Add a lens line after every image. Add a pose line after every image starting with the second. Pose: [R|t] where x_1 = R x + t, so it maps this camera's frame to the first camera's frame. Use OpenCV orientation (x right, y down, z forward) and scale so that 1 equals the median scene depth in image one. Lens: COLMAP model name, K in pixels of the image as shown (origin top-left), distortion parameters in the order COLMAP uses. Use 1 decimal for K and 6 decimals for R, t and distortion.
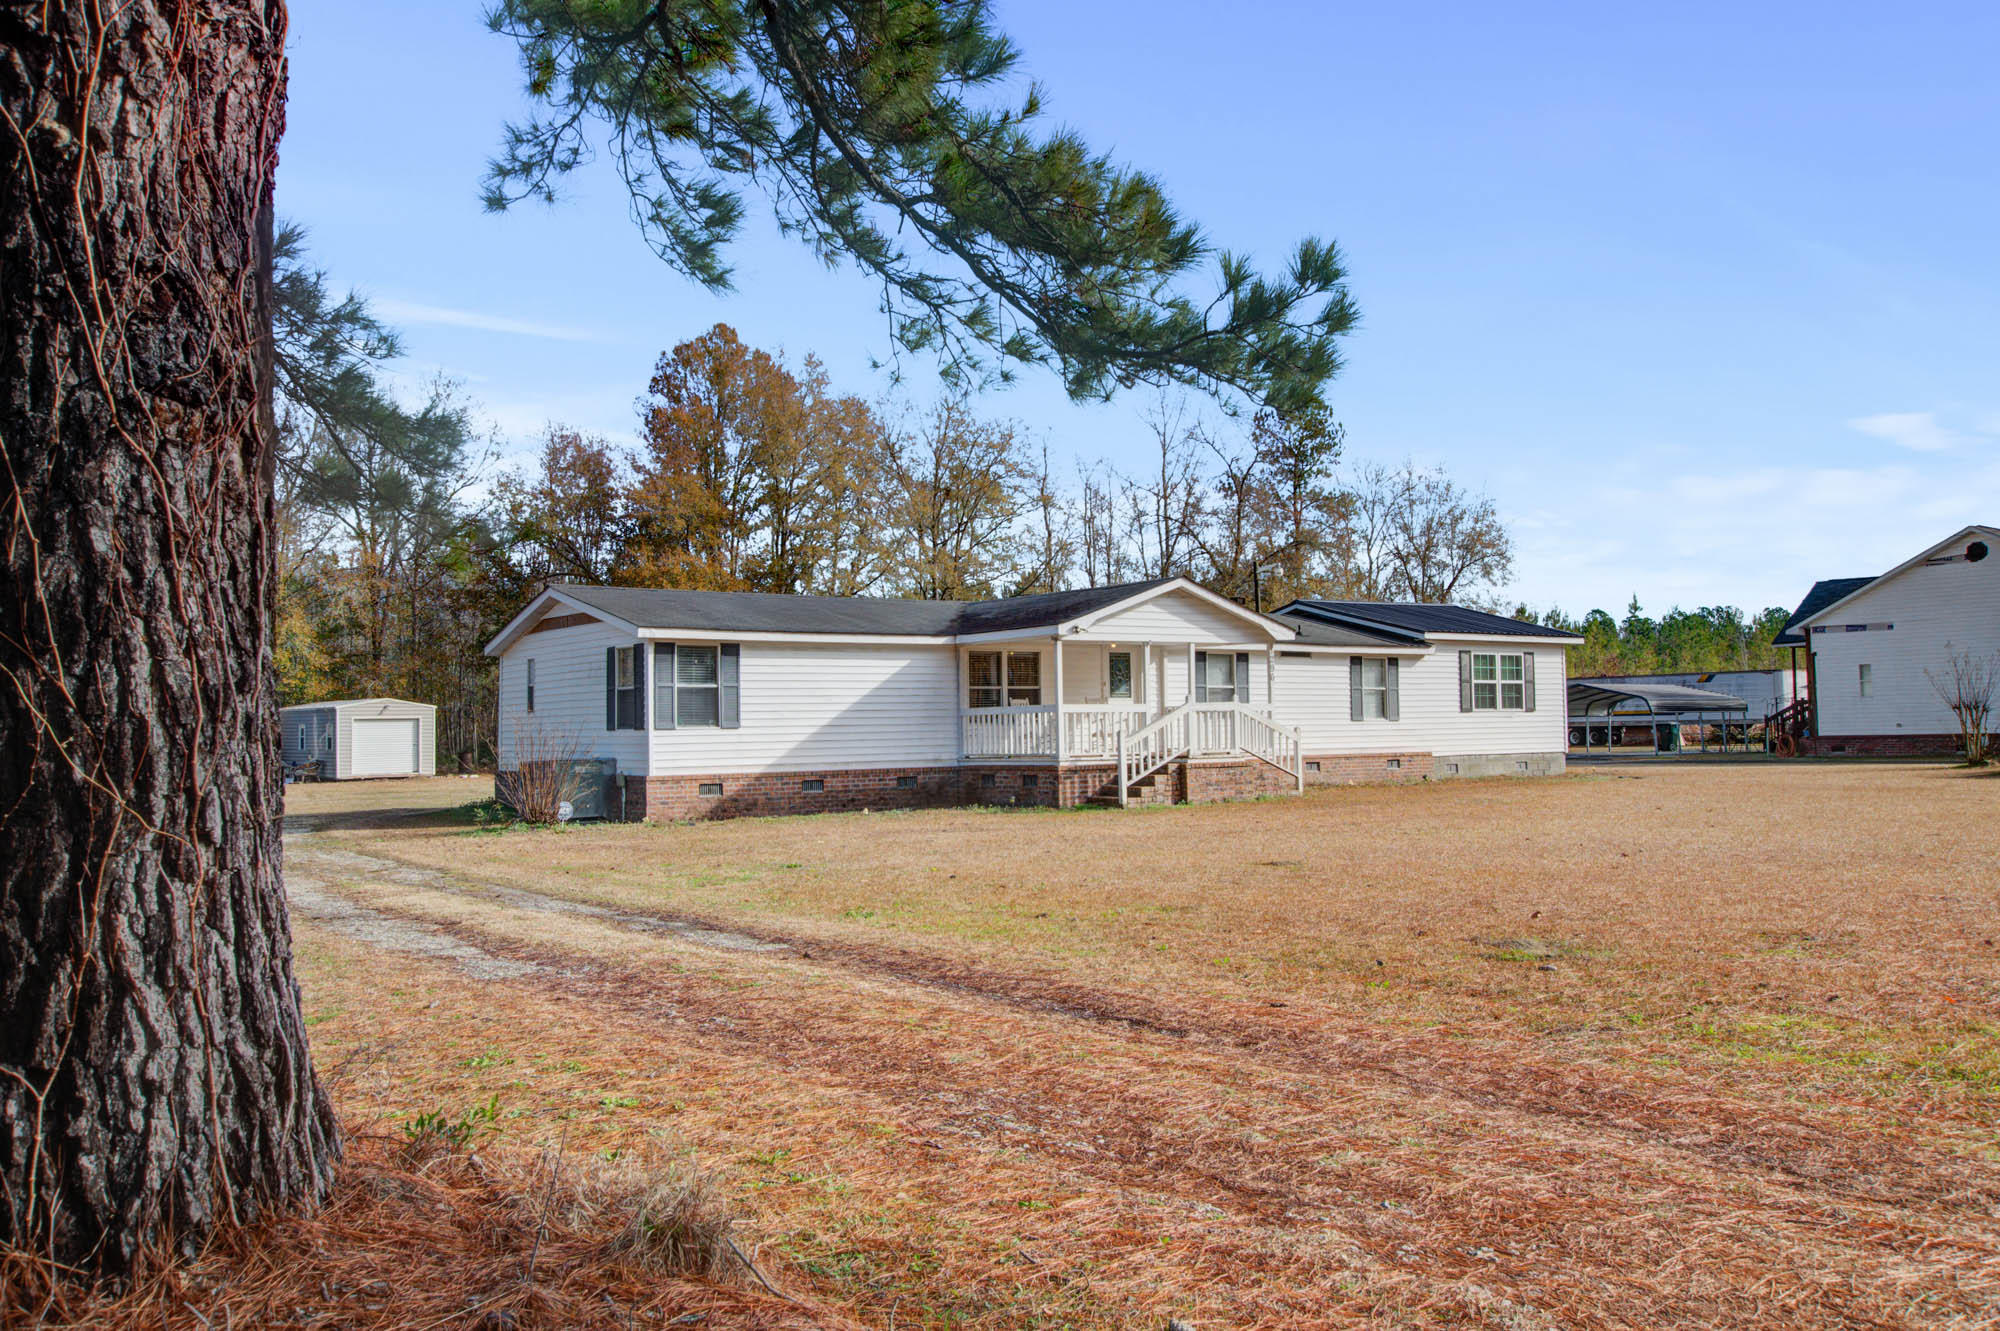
lens RADIAL K [[1629.1, 0, 1001.7], [0, 1629.1, 677.4], [0, 0, 1]] dist [-0.006345, 0.019055]
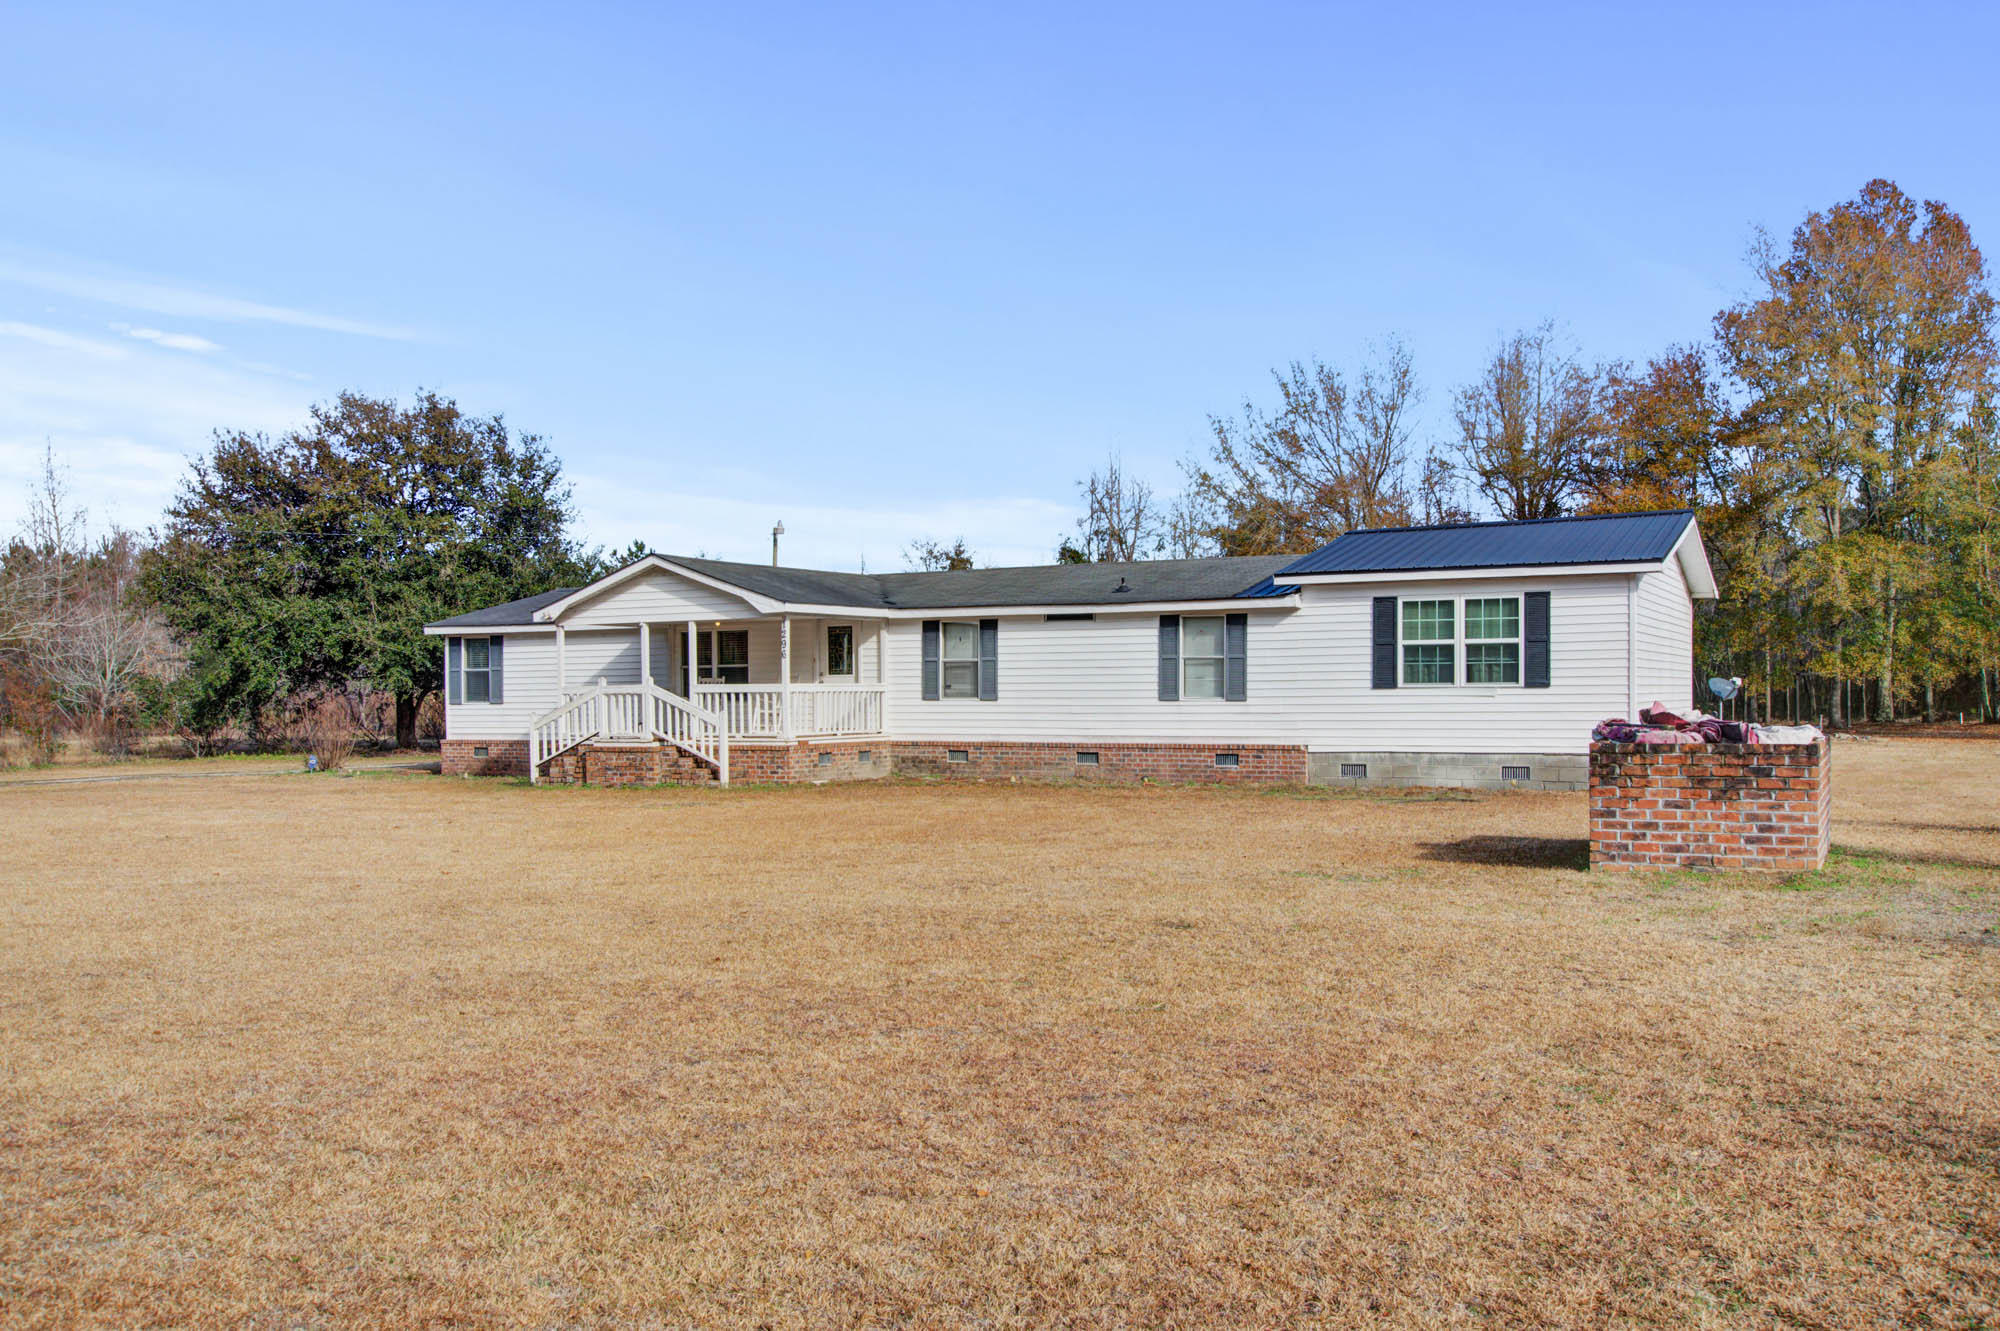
lens RADIAL K [[1629.1, 0, 1008.4], [0, 1629.1, 710.0], [0, 0, 1]] dist [-0.006345, 0.019055]
pose [[0.460426, 0.020576, -0.887460, 0.955940], [0.029730, 0.998813, 0.038582, -0.000343], [0.887200, -0.044149, 0.459268, 0.657997]]
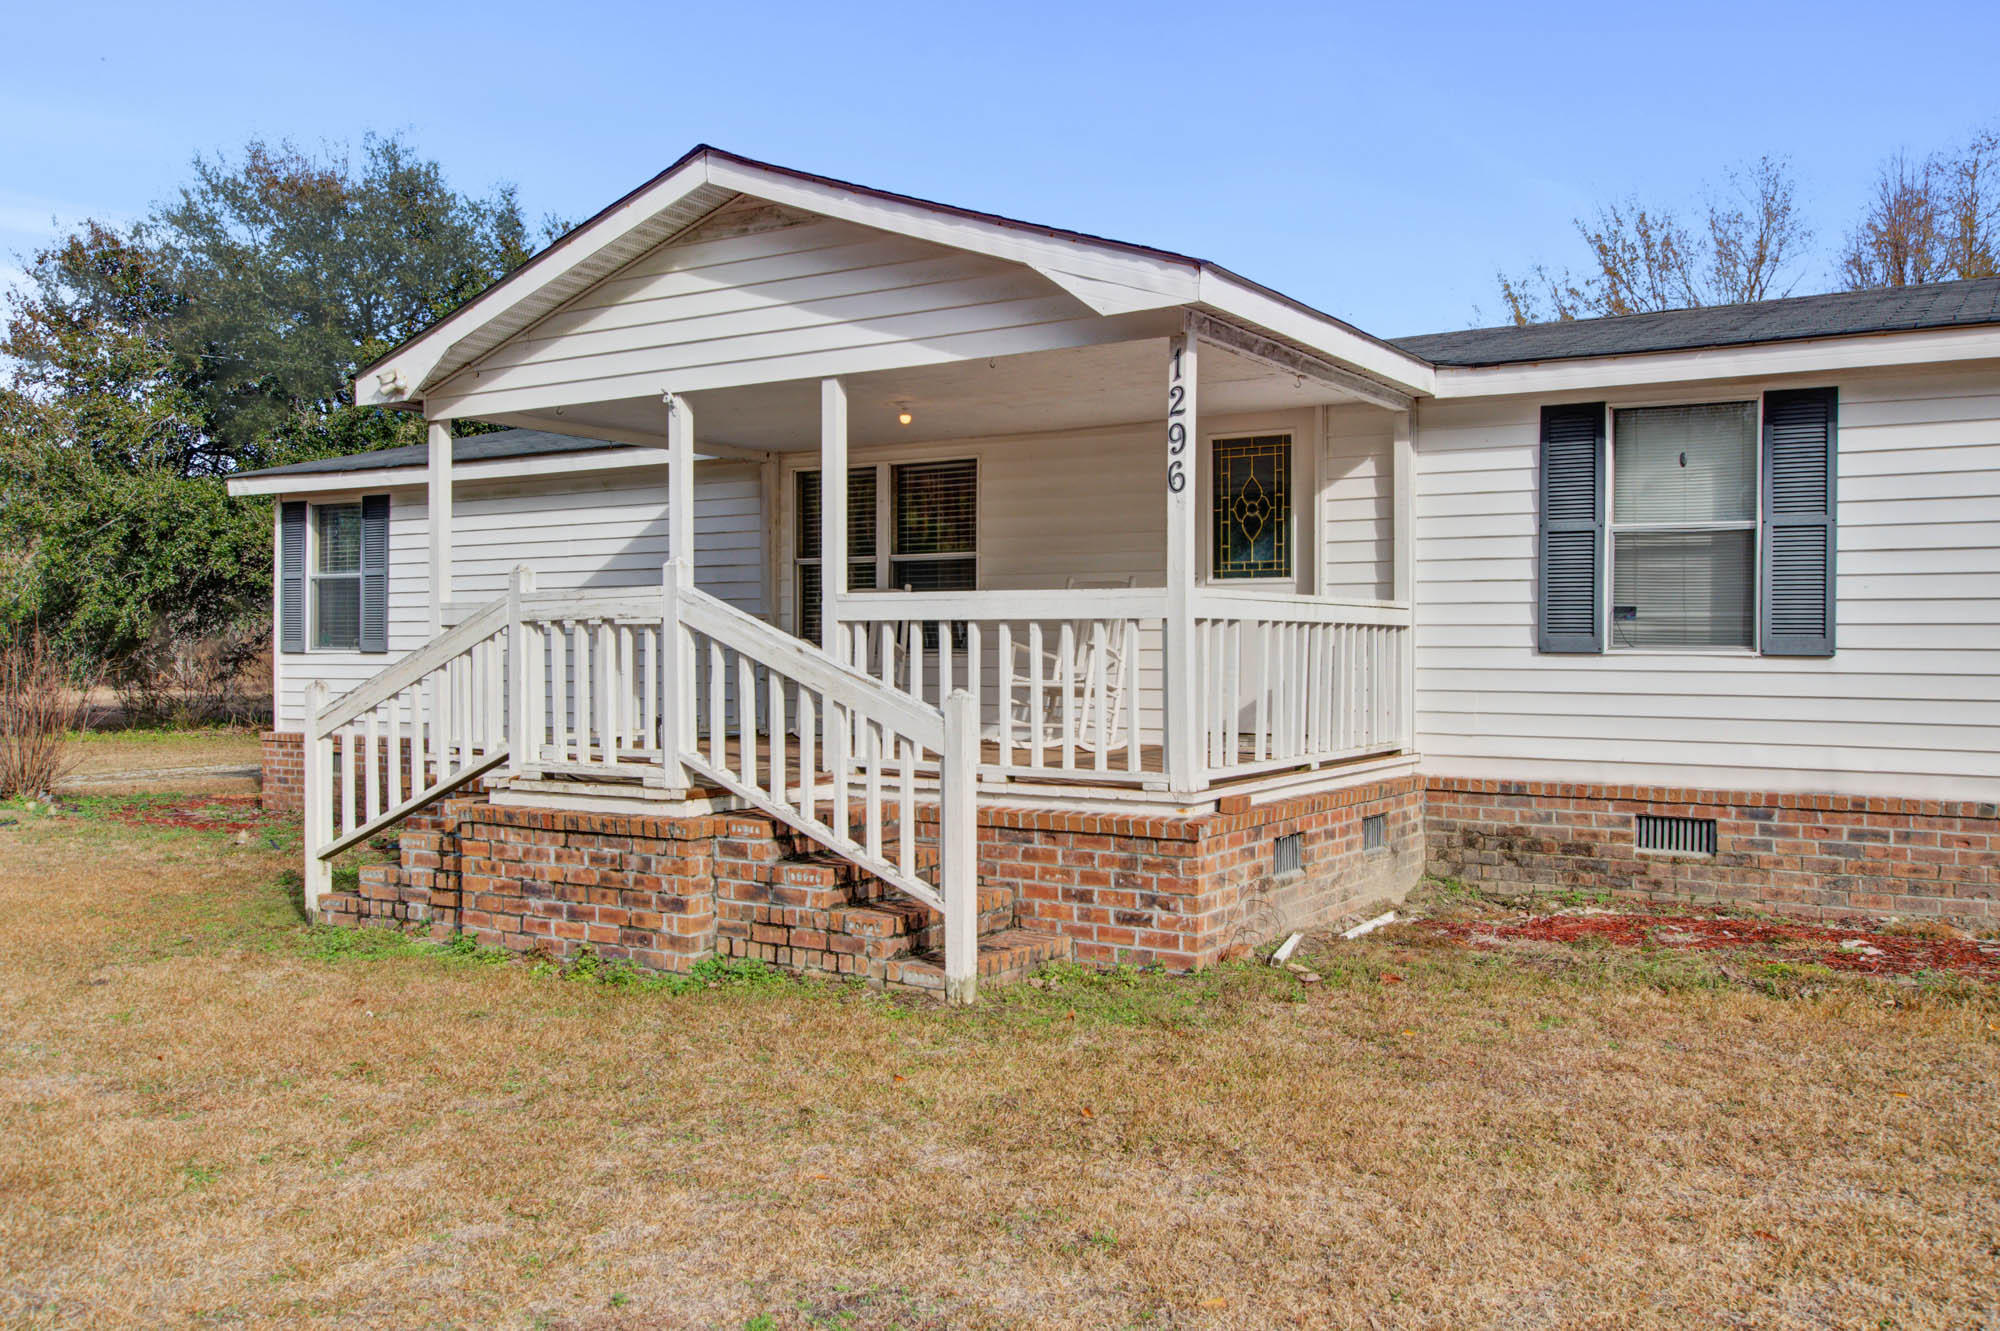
lens RADIAL K [[1629.1, 0, 1008.7], [0, 1629.1, 657.8], [0, 0, 1]] dist [-0.006345, 0.019055]
pose [[0.398466, 0.021269, -0.916936, 0.353399], [0.022386, 0.999208, 0.032906, 0.016956], [0.916910, -0.033639, 0.397674, 0.831439]]
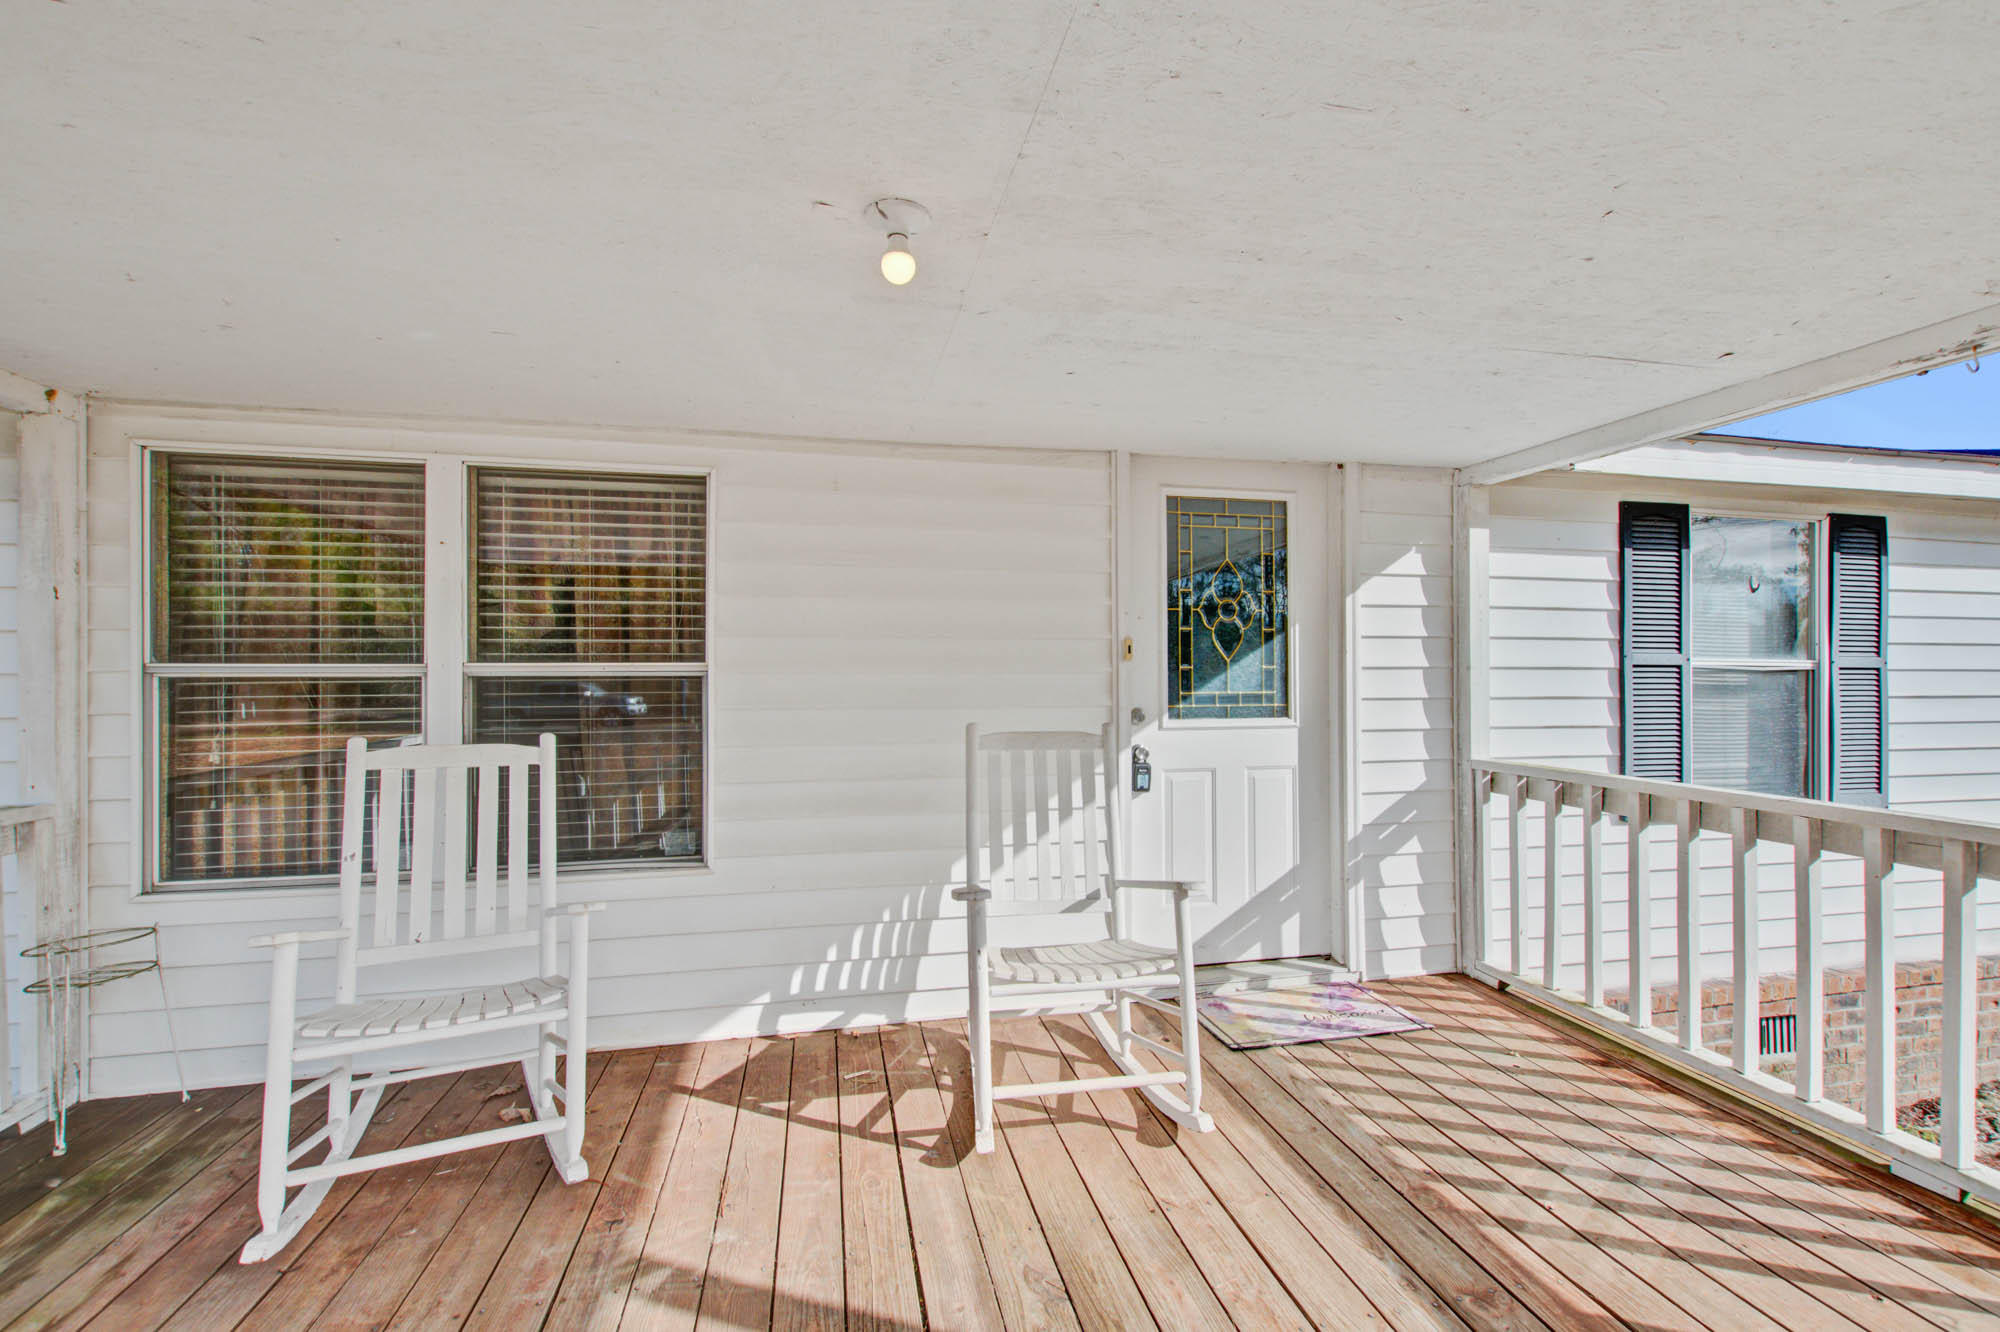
lens RADIAL K [[859.4, 0, 1002.6], [0, 859.4, 674.3], [0, 0, 1]] dist [0.006860, -0.000010]
pose [[0.924376, 0.013834, -0.381233, 0.088453], [-0.000130, 0.999354, 0.035948, 0.003194], [0.381484, -0.033180, 0.923780, 0.893068]]
